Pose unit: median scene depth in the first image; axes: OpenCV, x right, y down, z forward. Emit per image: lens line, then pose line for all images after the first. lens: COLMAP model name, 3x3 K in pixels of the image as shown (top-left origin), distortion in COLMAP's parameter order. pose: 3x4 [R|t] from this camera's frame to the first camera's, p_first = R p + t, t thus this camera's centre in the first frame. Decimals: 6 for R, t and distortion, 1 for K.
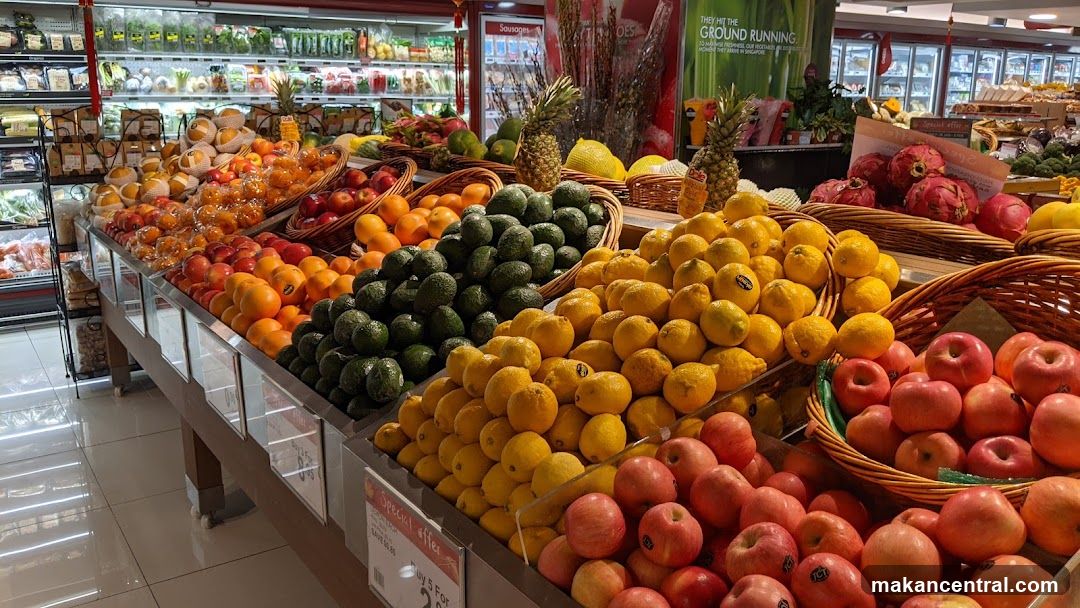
lens RADIAL K [[877.7, 0, 547.1], [0, 877.7, 310.0], [0, 0, 1]] dist [0.045377, -0.085813]
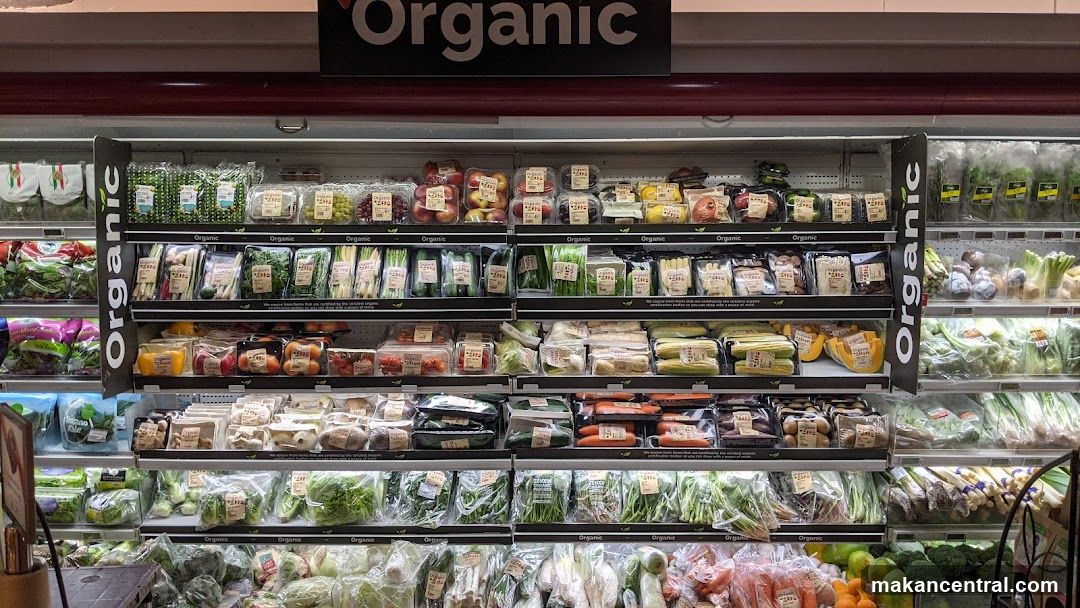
lens RADIAL K [[877.7, 0, 543.0], [0, 877.7, 307.5], [0, 0, 1]] dist [0.045377, -0.085813]
pose [[0.819837, 0.026600, -0.571978, -0.376240], [-0.134057, 0.980074, -0.146570, -0.133549], [0.556683, 0.196841, 0.807068, 0.450911]]
